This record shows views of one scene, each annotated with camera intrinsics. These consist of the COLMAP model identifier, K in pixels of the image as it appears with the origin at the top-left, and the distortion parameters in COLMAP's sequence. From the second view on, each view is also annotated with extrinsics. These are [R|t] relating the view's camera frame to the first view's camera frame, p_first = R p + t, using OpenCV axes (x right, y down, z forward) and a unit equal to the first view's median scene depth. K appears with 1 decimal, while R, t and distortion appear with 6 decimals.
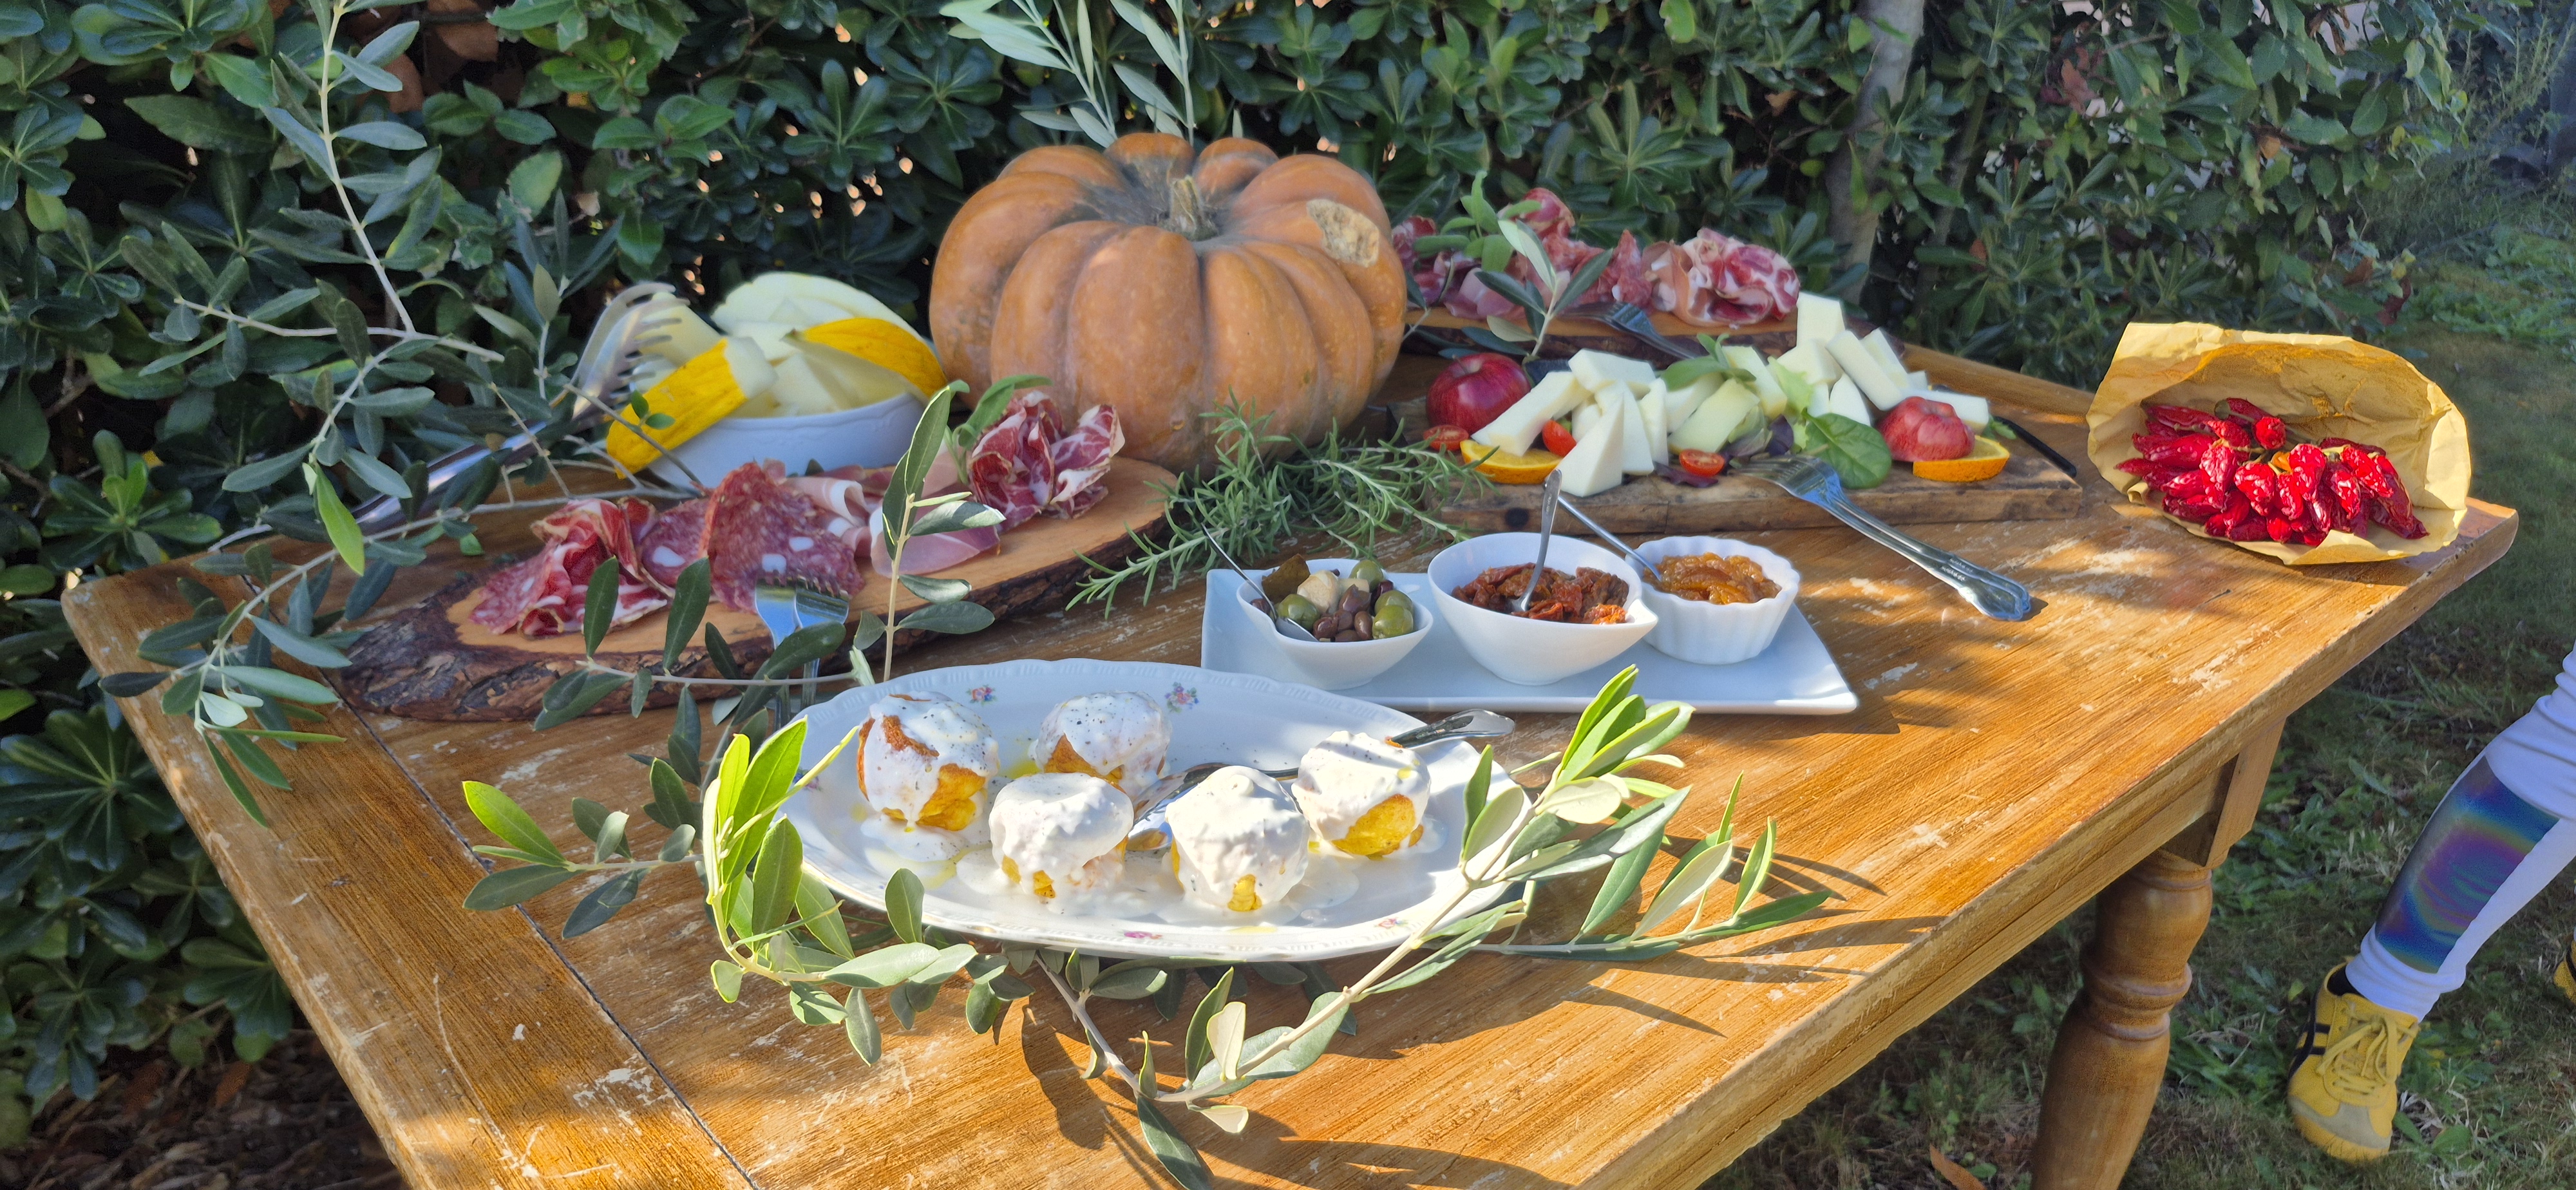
lens RADIAL K [[1821.2, 0, 1280.4], [0, 1821.2, 618.5], [0, 0, 1]] dist [0.094357, -0.149232]
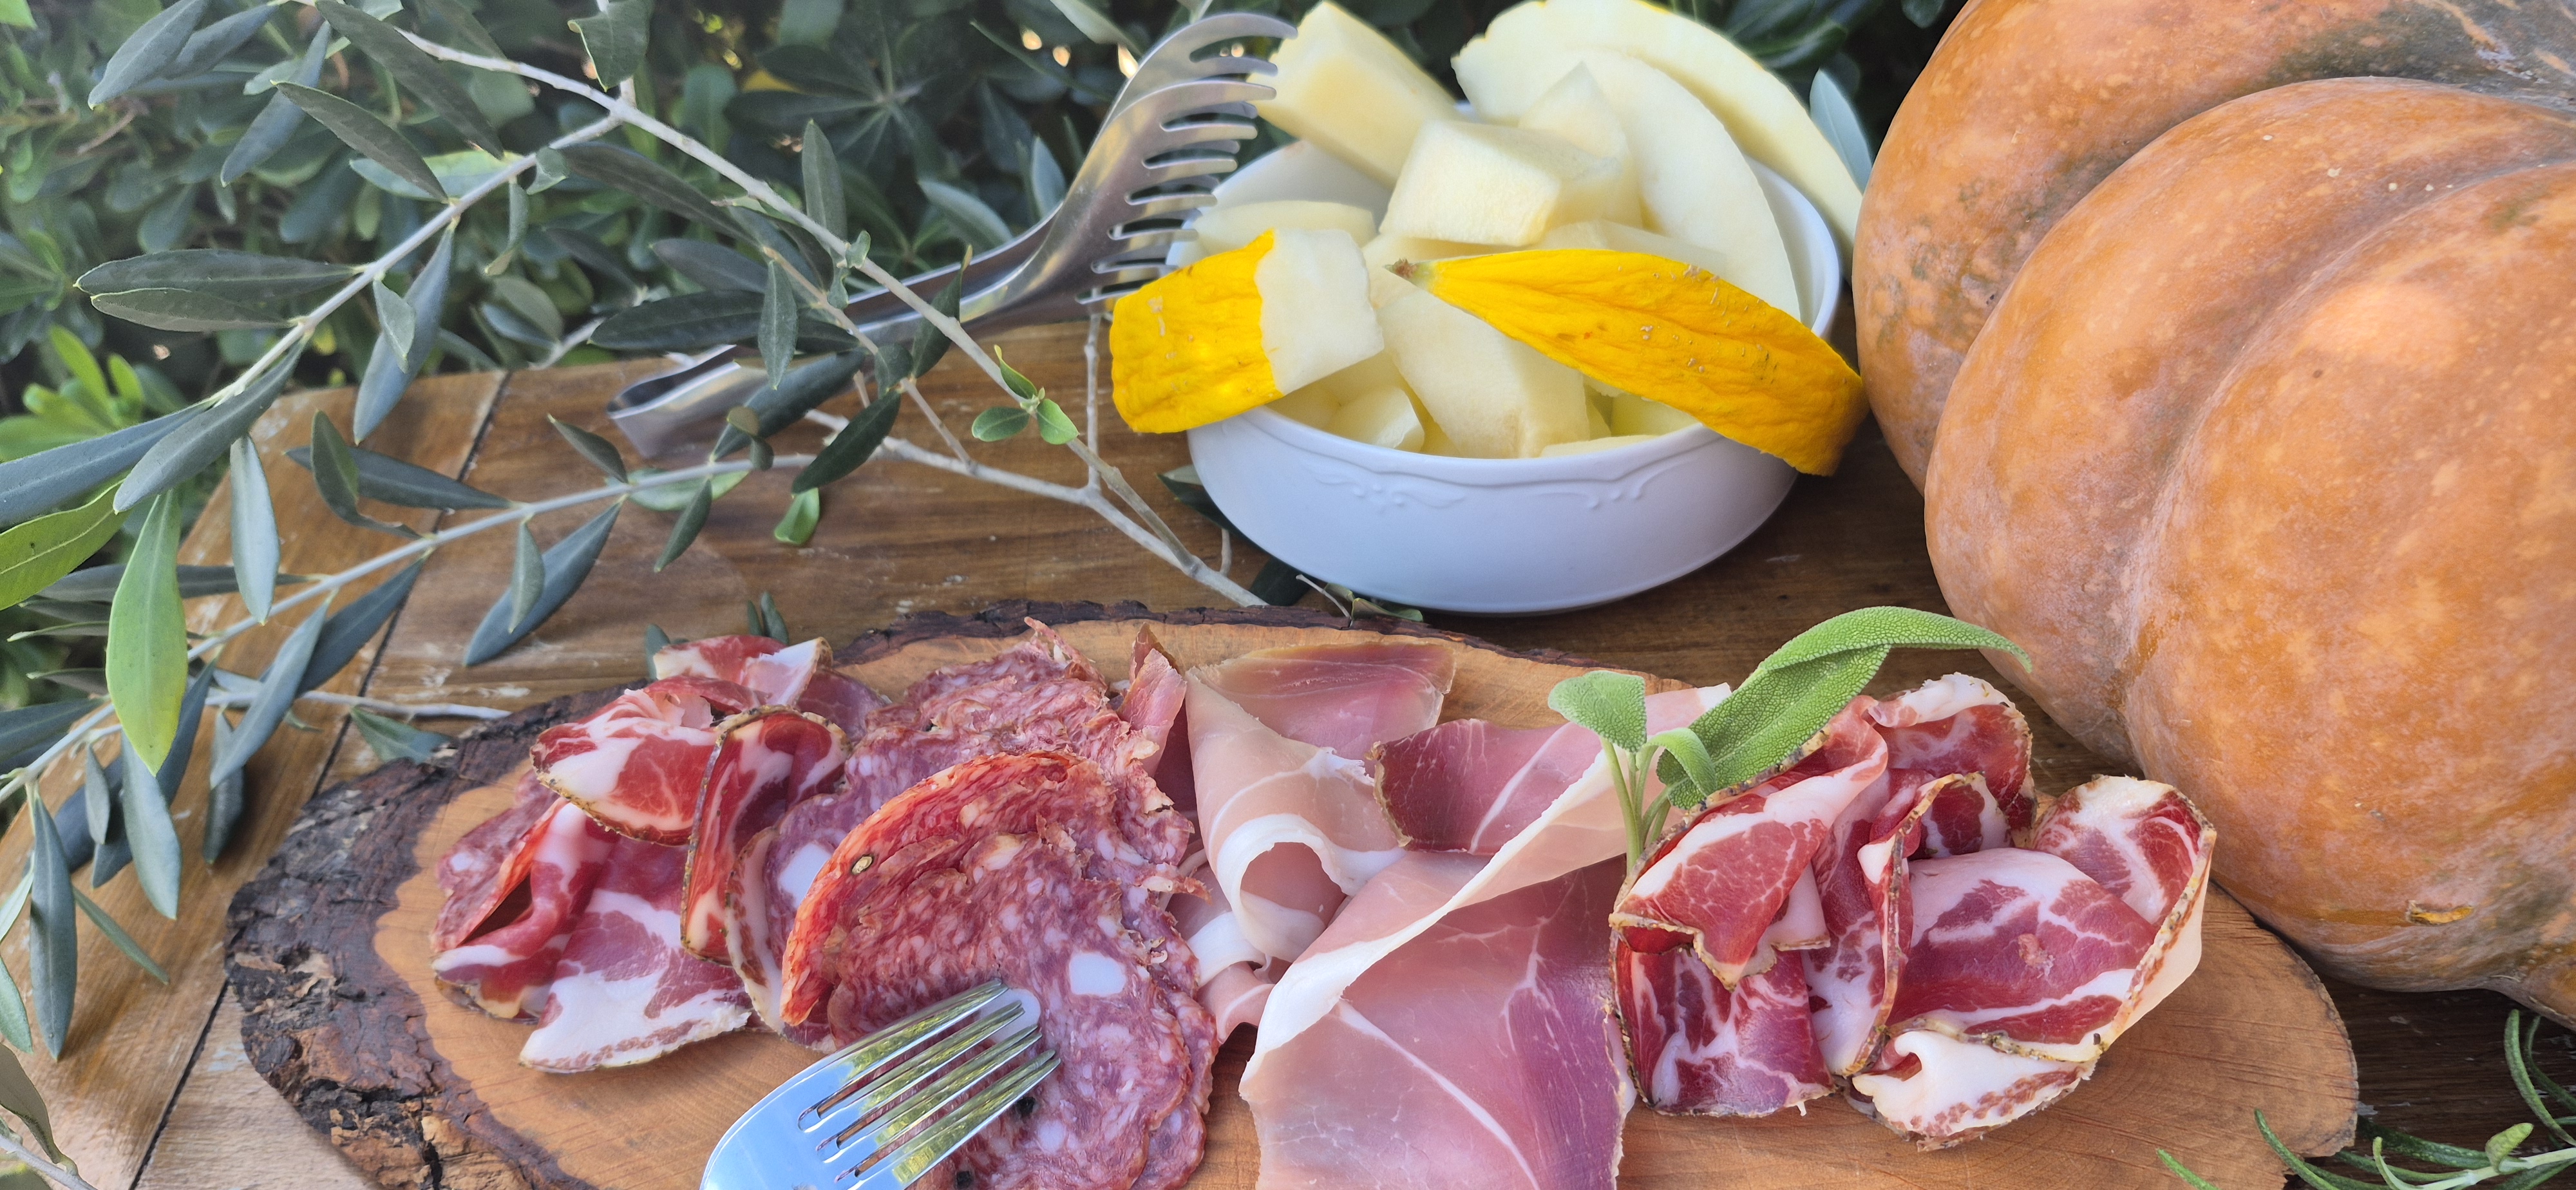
lens RADIAL K [[1821.2, 0, 1280.4], [0, 1821.2, 618.5], [0, 0, 1]] dist [0.094357, -0.149232]
pose [[0.763561, 0.375694, -0.525195, -0.059026], [-0.201492, 0.911338, 0.358977, -0.210902], [0.613495, -0.168278, 0.771561, 0.656864]]
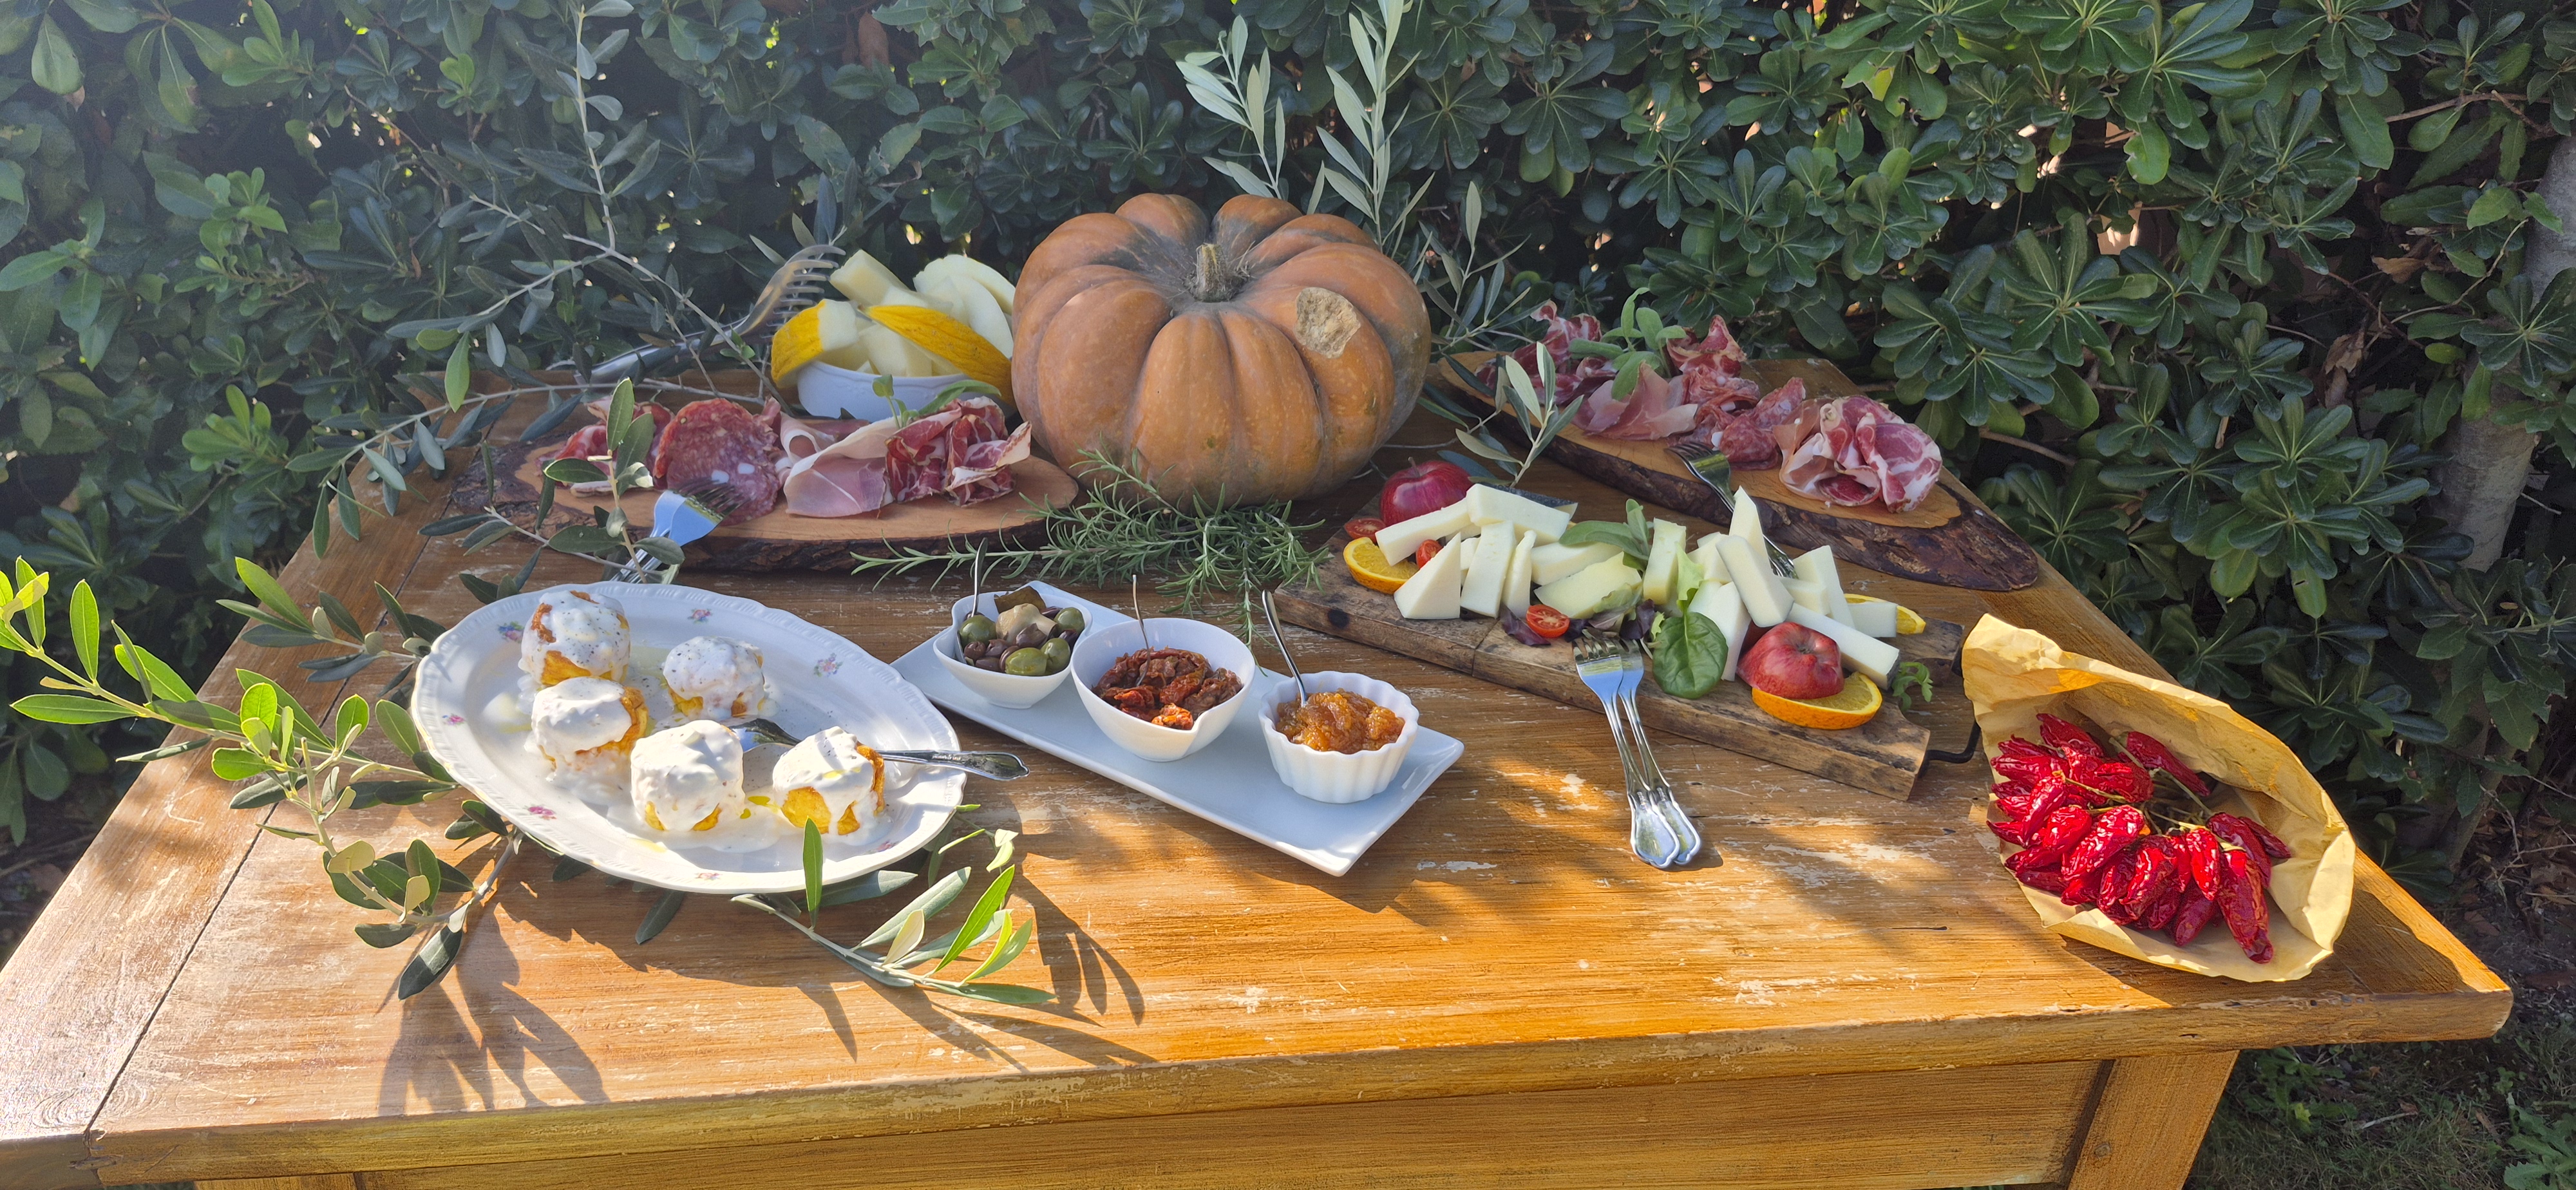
lens RADIAL K [[1816.8, 0, 1280.1], [0, 1816.8, 611.0], [0, 0, 1]] dist [0.102730, -0.152723]
pose [[0.825557, 0.292224, -0.482763, 0.614412], [-0.276507, 0.955218, 0.105364, -0.161907], [0.491935, 0.046503, 0.869389, 0.057074]]
